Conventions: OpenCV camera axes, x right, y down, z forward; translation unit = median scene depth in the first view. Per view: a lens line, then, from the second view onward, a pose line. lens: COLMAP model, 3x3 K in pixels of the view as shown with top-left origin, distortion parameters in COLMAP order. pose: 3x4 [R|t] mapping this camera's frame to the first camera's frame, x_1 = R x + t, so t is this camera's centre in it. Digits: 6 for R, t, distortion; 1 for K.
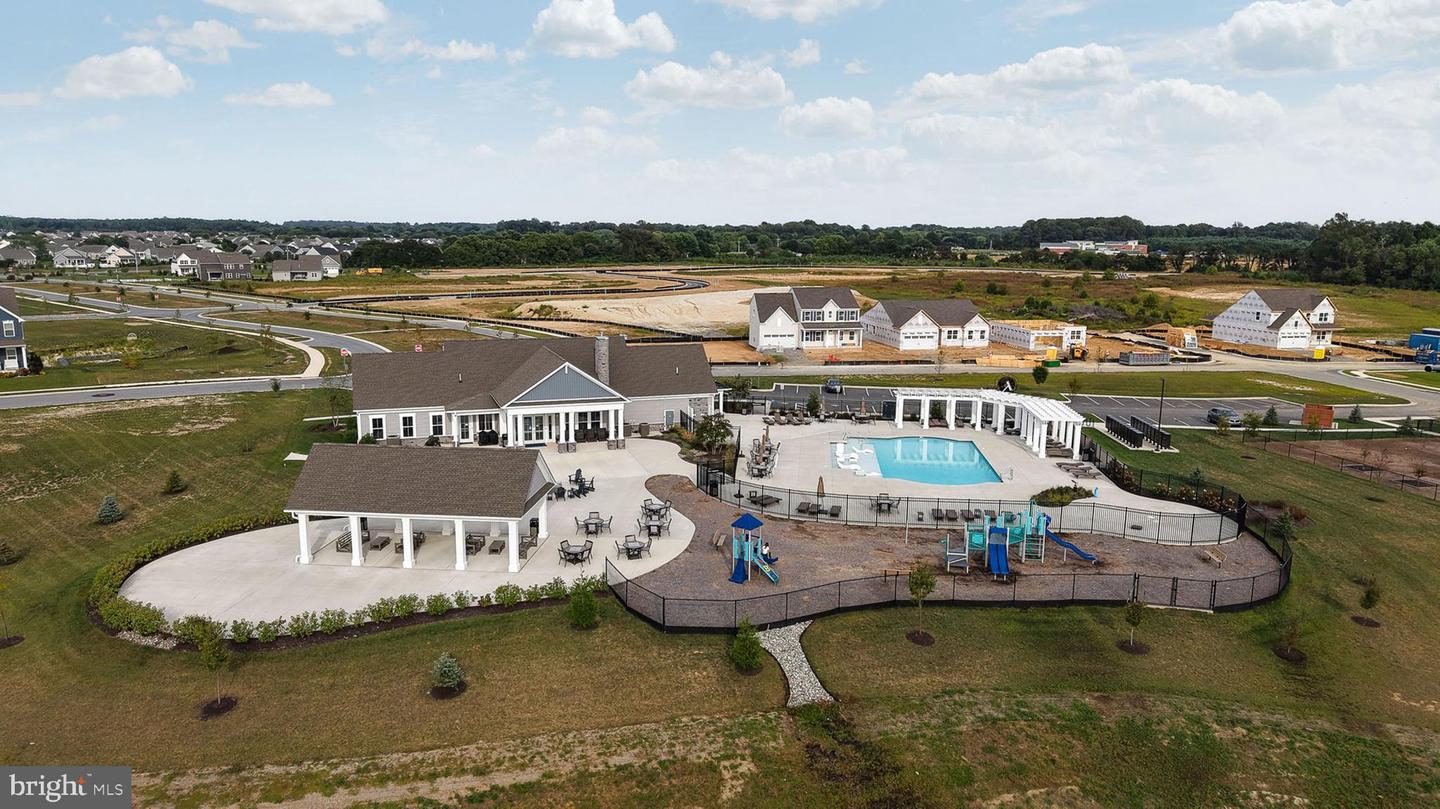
lens RADIAL K [[942.3, 0, 715.8], [0, 942.3, 406.2], [0, 0, 1]] dist [0.008636, -0.011604]
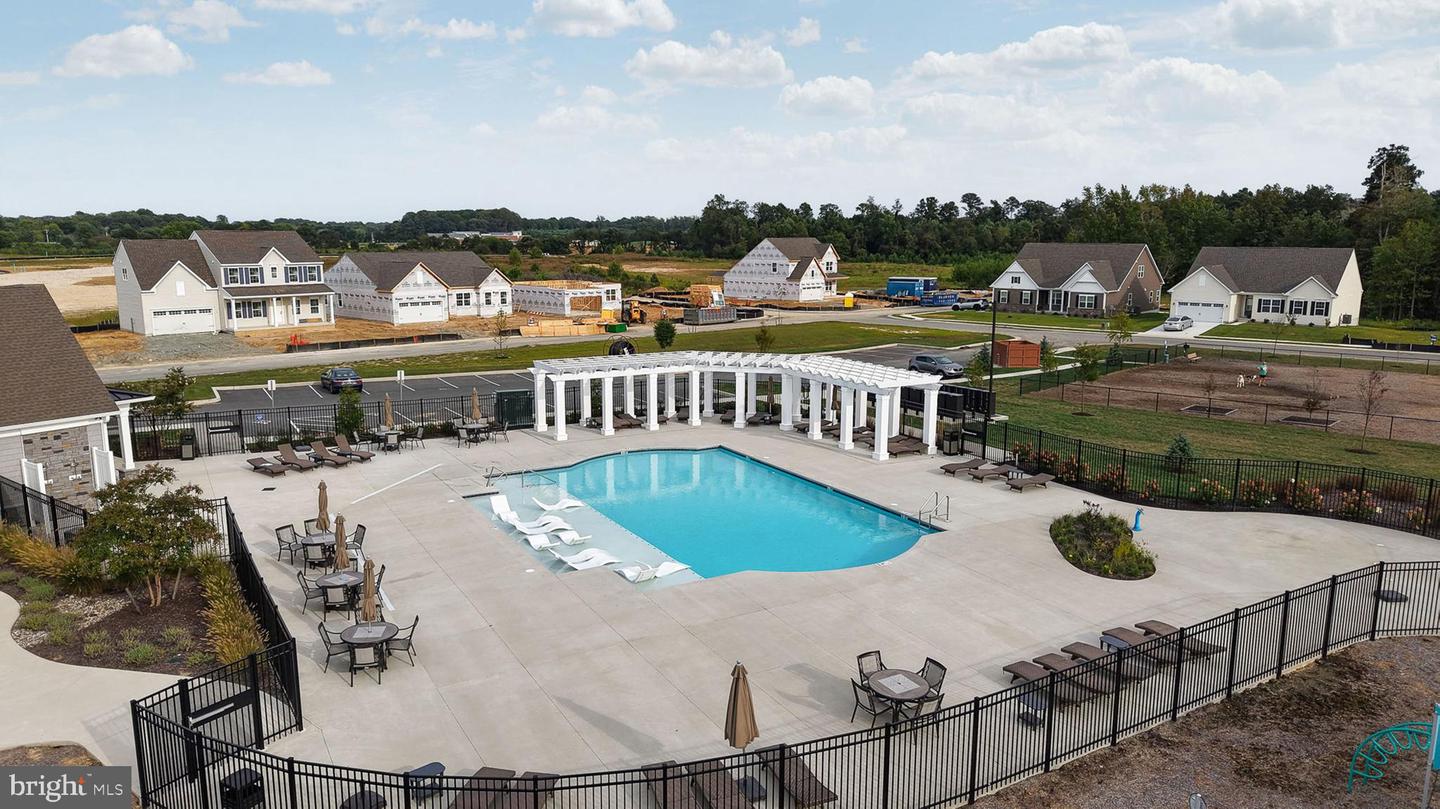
lens RADIAL K [[942.3, 0, 719.4], [0, 942.3, 414.2], [0, 0, 1]] dist [0.008636, -0.011604]
pose [[0.802190, -0.115504, 0.585791, -0.014625], [0.110524, 0.992880, 0.044418, -0.002039], [-0.586750, 0.029112, 0.809244, 0.336080]]
